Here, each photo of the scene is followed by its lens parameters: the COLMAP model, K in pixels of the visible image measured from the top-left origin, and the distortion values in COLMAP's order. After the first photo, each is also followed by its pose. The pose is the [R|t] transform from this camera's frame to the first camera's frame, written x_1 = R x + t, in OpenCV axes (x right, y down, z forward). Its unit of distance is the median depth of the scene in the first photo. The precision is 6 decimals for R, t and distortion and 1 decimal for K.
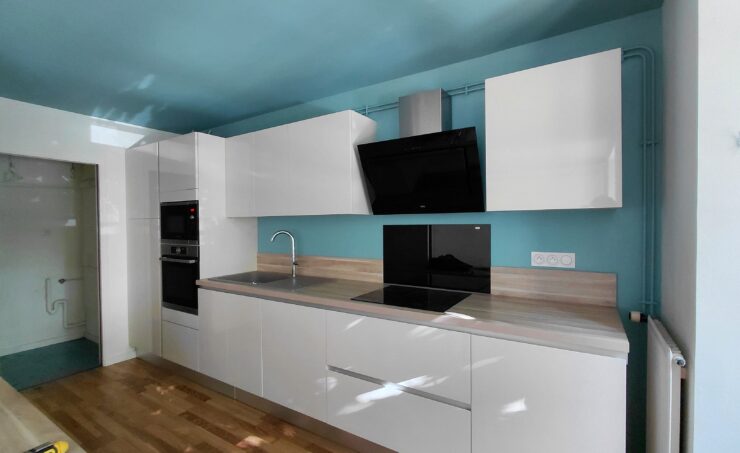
lens RADIAL K [[344.0, 0, 370.0], [0, 344.0, 226.5], [0, 0, 1]] dist [0.002143, 0.000465]
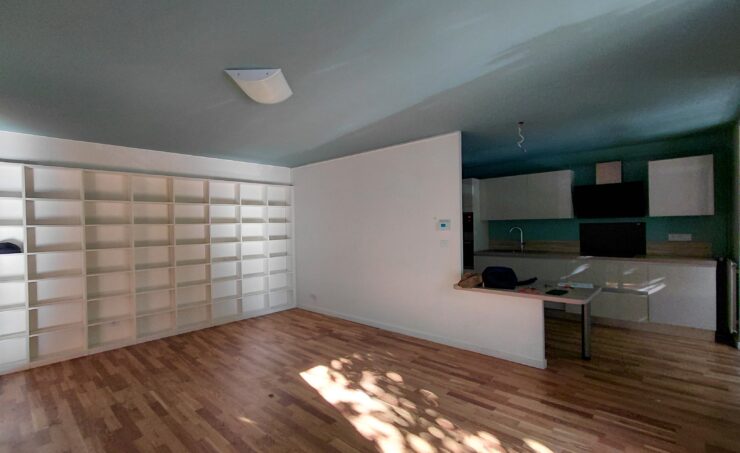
lens RADIAL K [[345.5, 0, 372.4], [0, 345.5, 229.7], [0, 0, 1]] dist [-0.002125, -0.000609]
pose [[0.990251, -0.006822, -0.139128, -1.133777], [0.008094, 0.999930, 0.008582, 0.006965], [0.139059, -0.009624, 0.990237, -1.501499]]
